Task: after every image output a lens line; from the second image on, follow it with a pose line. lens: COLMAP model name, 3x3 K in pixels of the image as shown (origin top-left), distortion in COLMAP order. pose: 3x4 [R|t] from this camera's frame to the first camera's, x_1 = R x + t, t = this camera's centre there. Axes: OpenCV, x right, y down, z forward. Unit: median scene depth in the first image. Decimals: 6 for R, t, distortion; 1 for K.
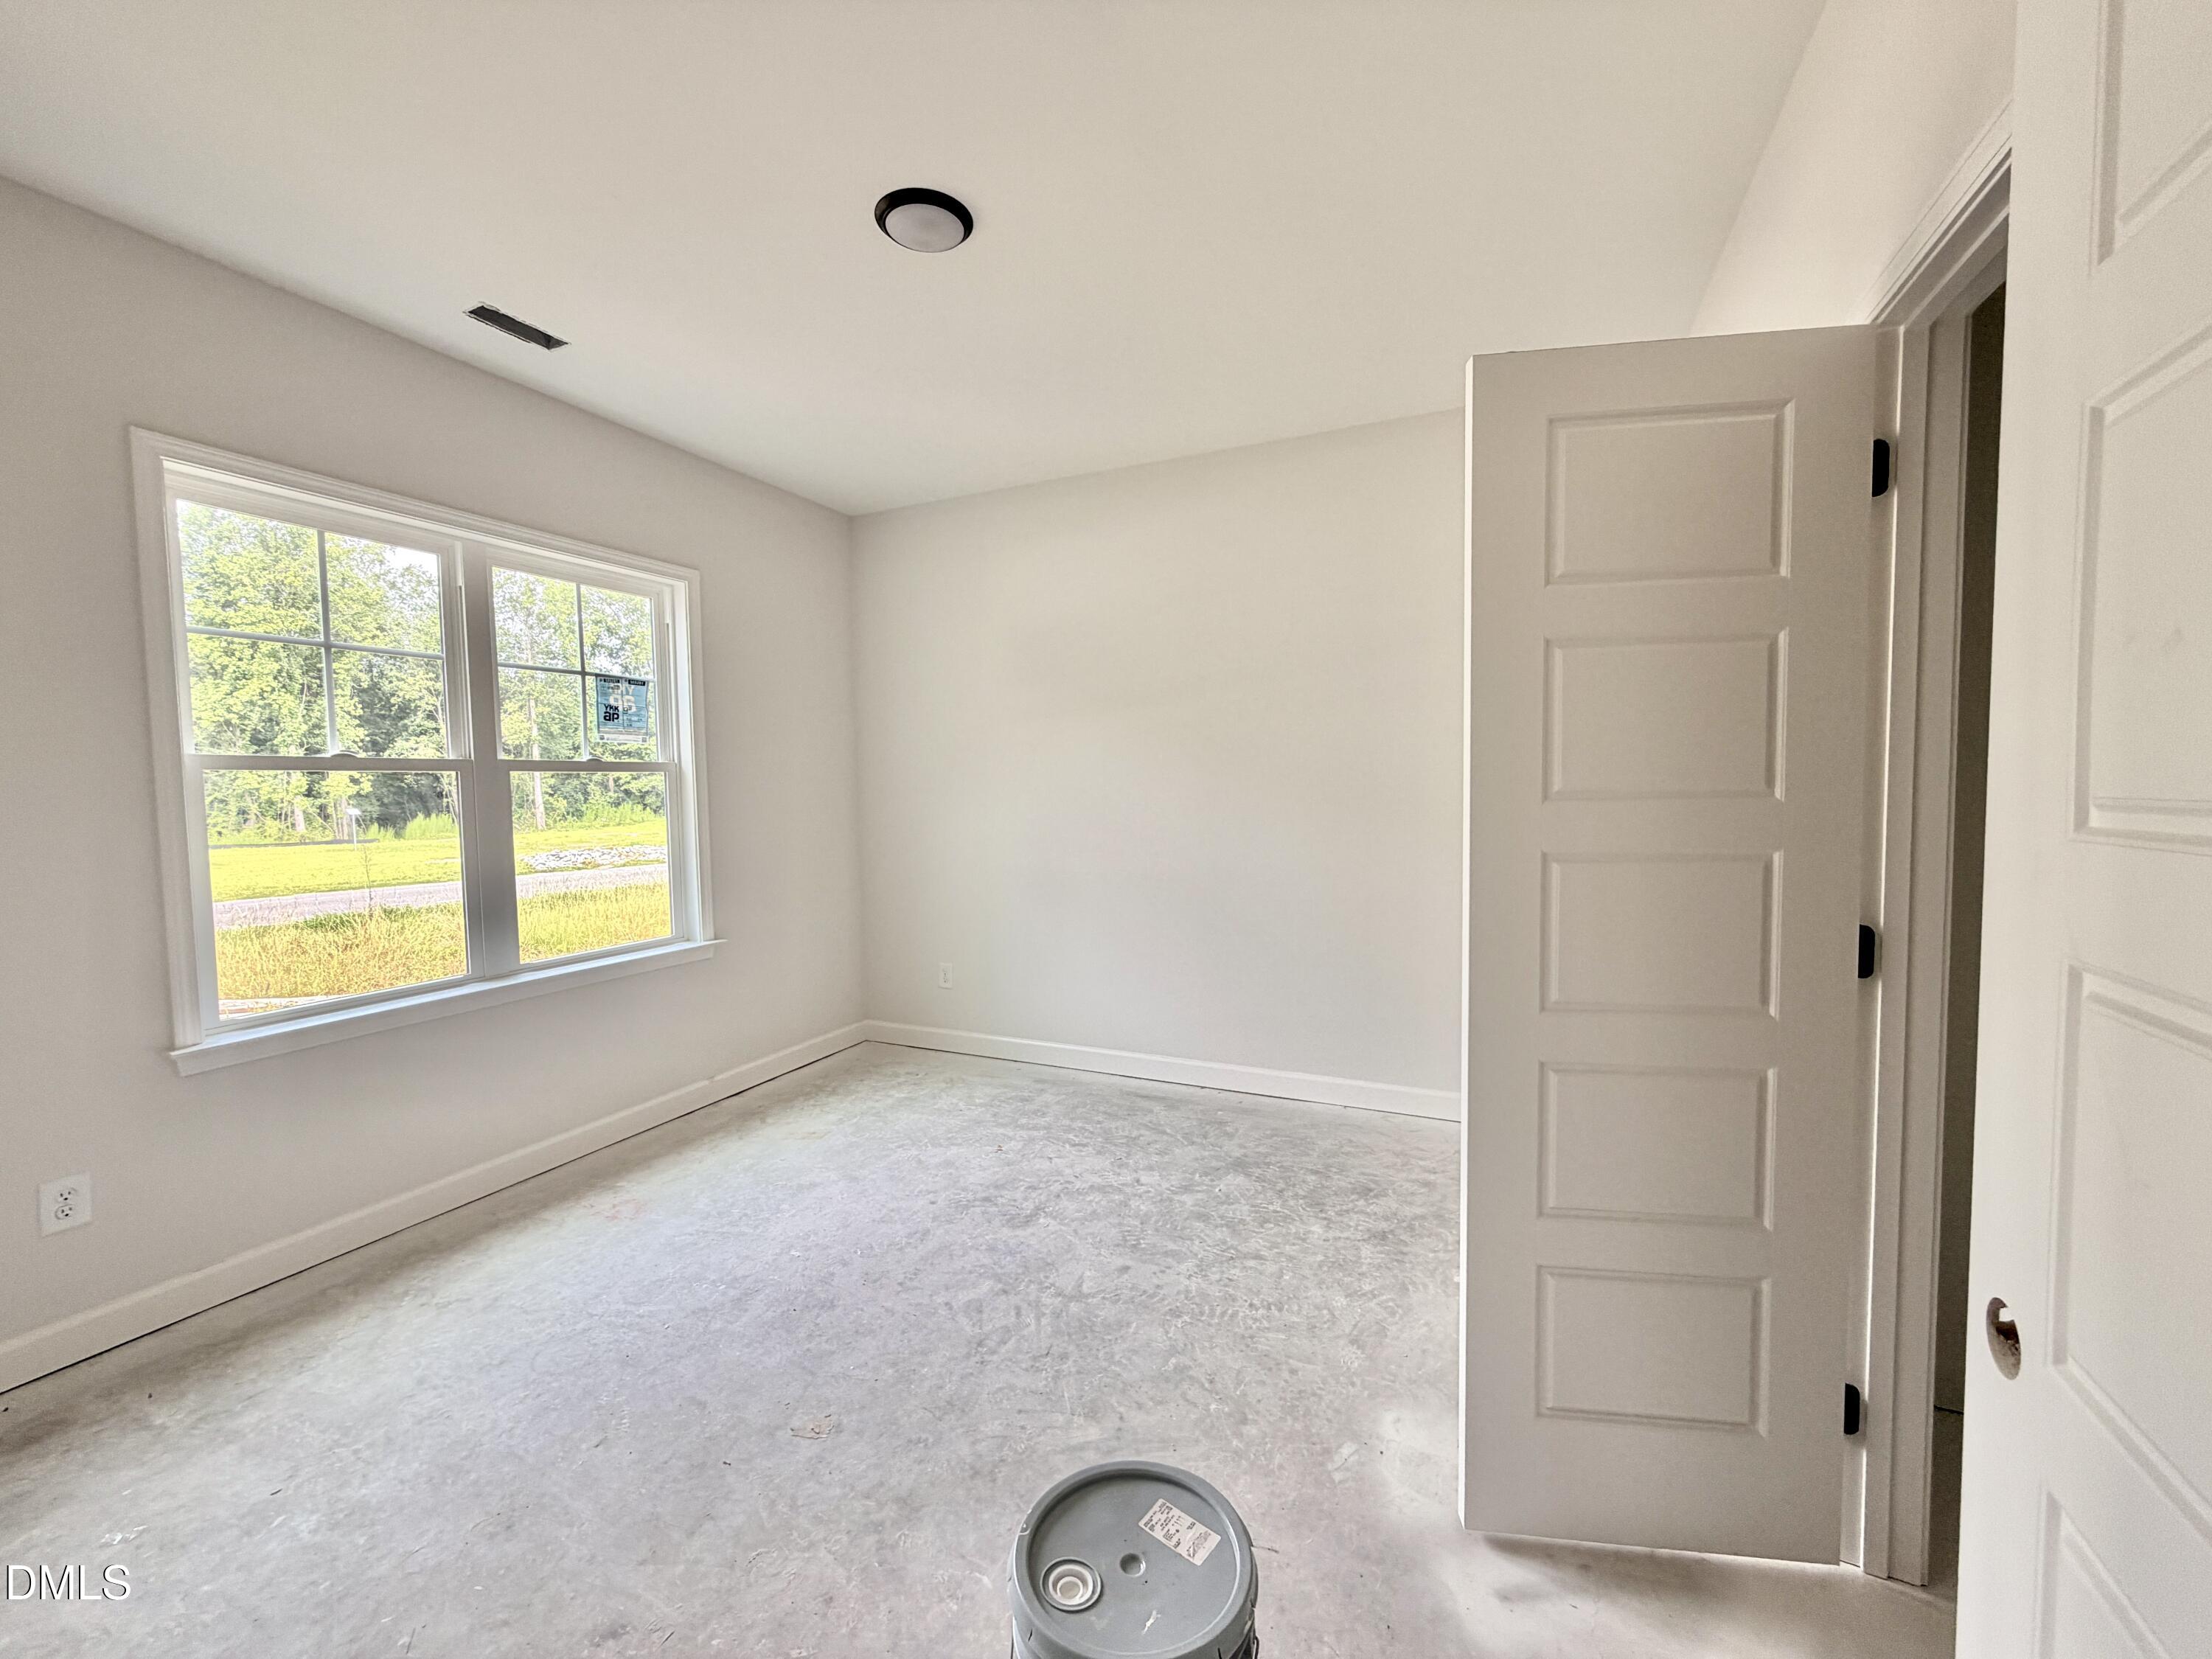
lens RADIAL K [[893.5, 0, 1106.0], [0, 893.5, 829.5], [0, 0, 1]] dist [-0.000092, 0.000007]
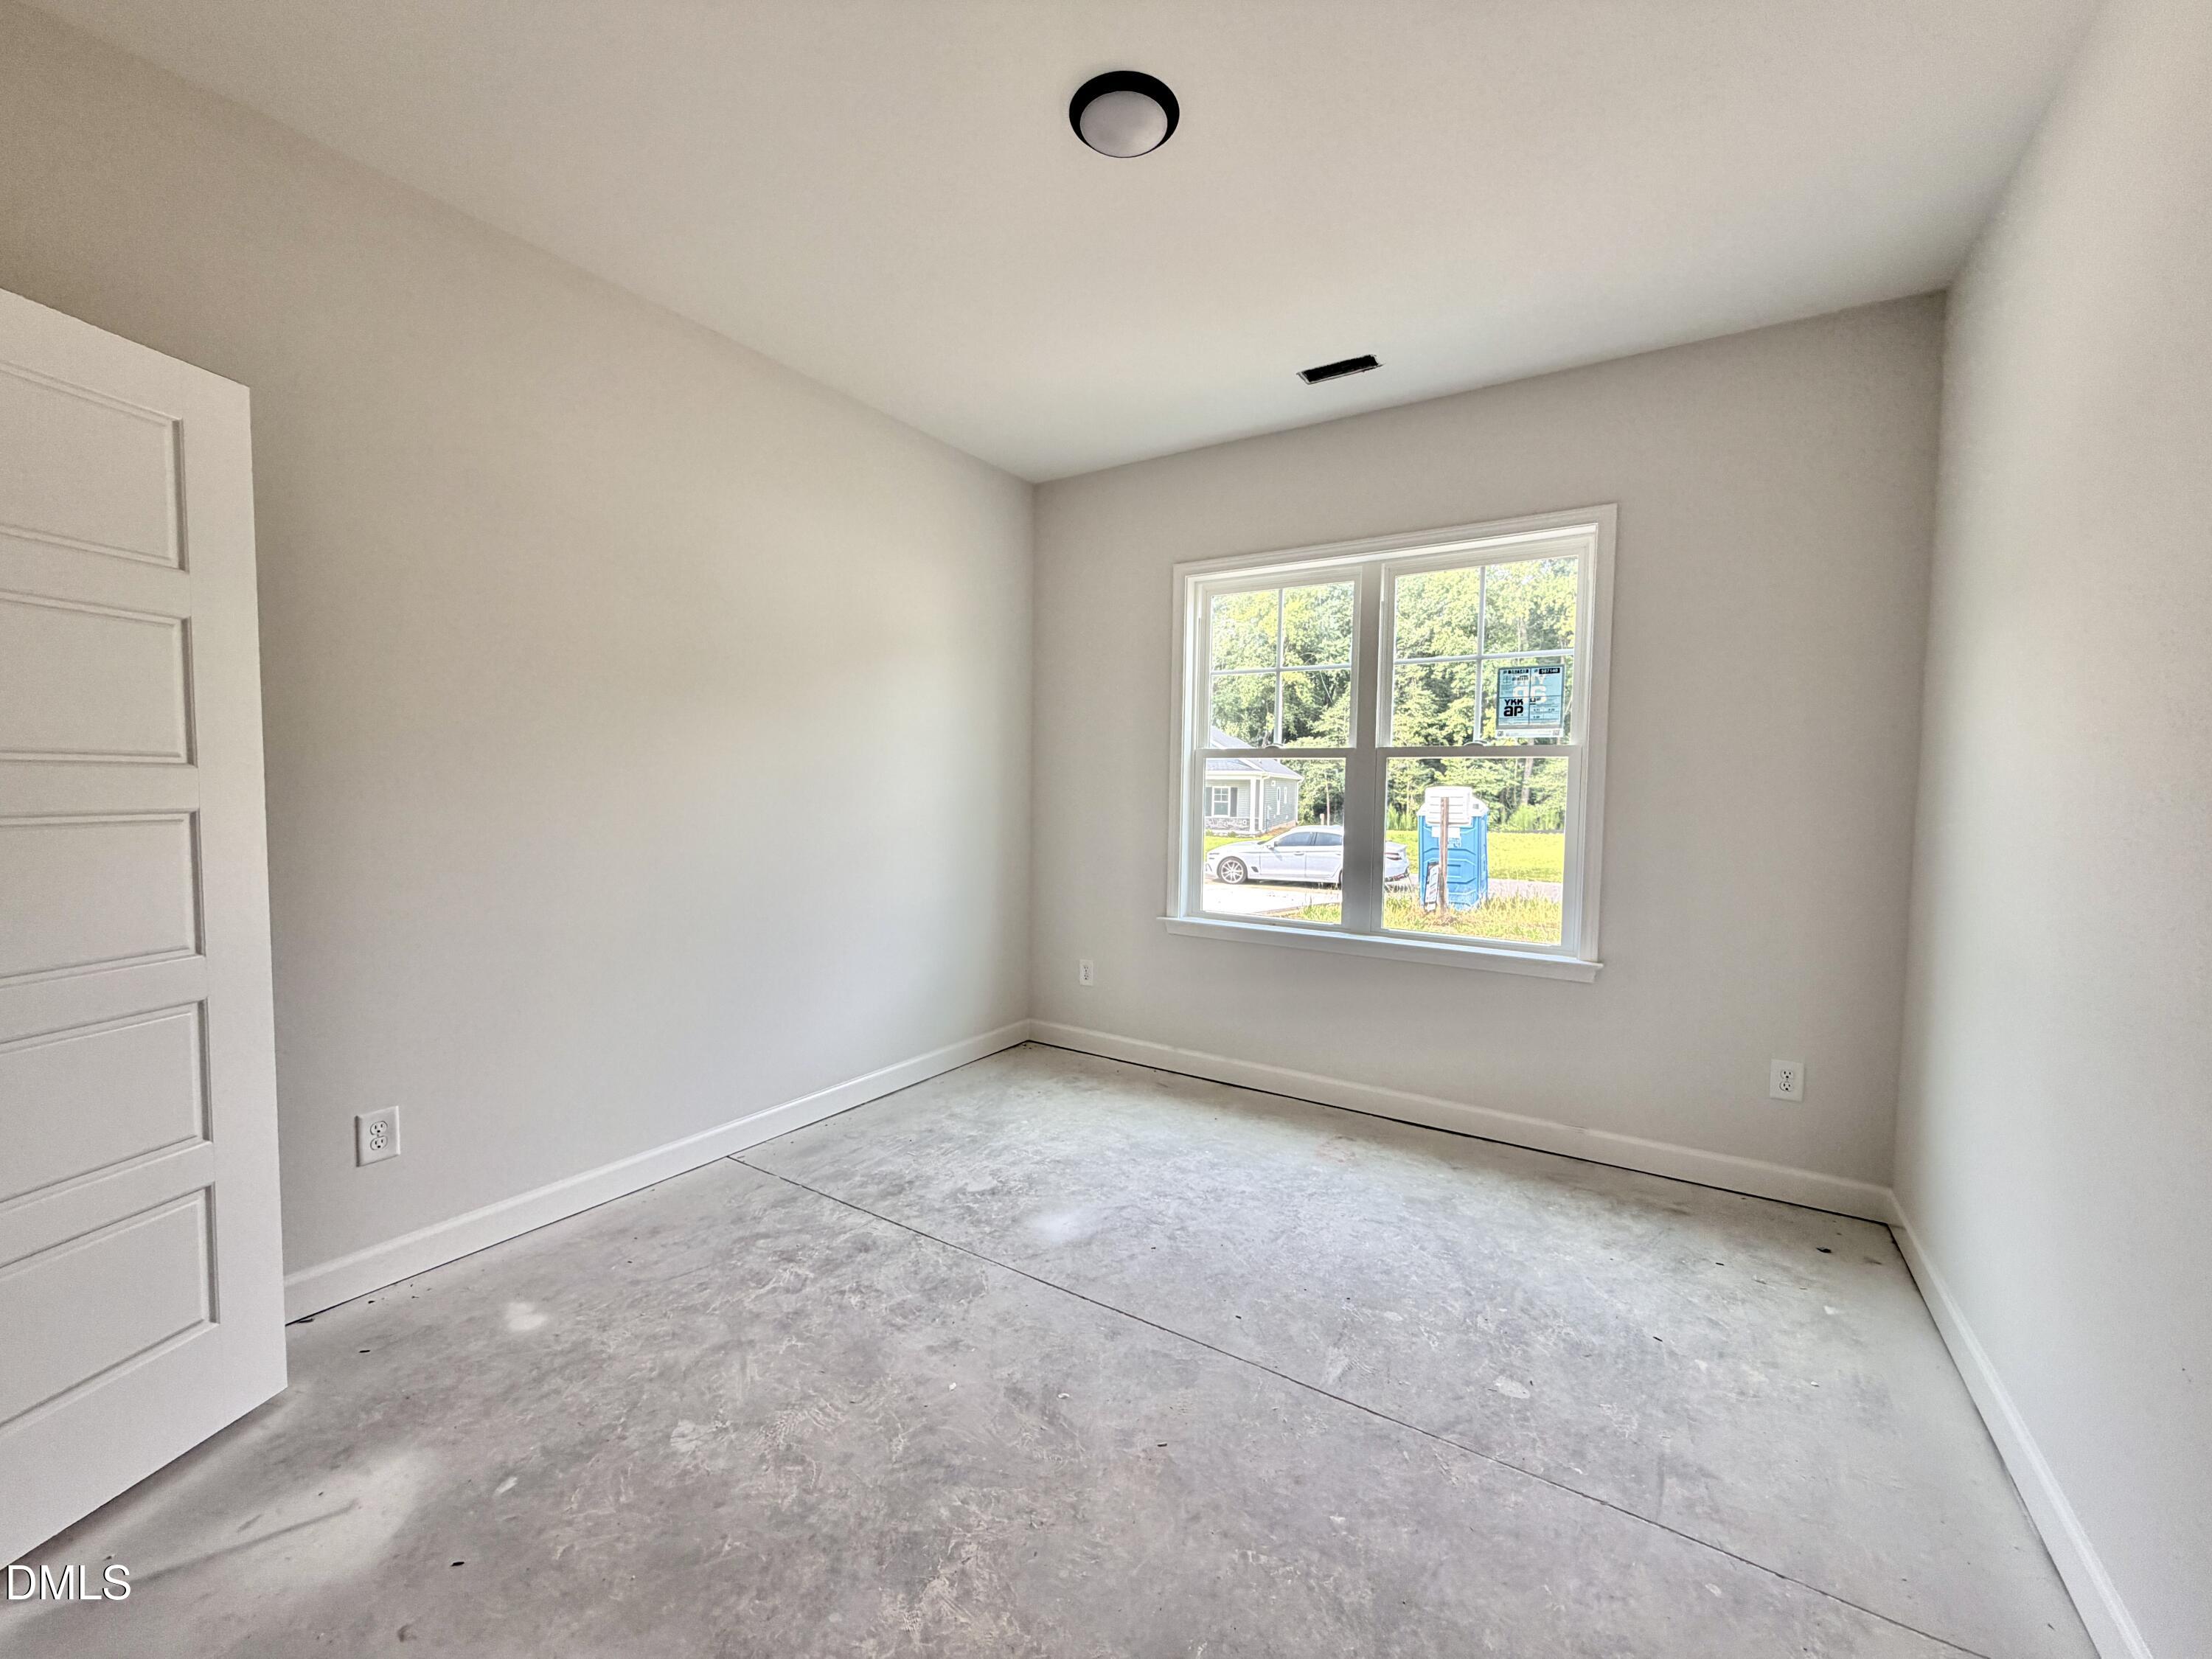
lens RADIAL K [[870.5, 0, 1106.0], [0, 870.5, 829.5], [0, 0, 1]] dist [0.000344, 0.000022]
pose [[-0.134938, 0.064914, -0.988725, 0.468288], [-0.066589, 0.995002, 0.074414, -0.030483], [0.988614, 0.075880, -0.129941, 0.790079]]
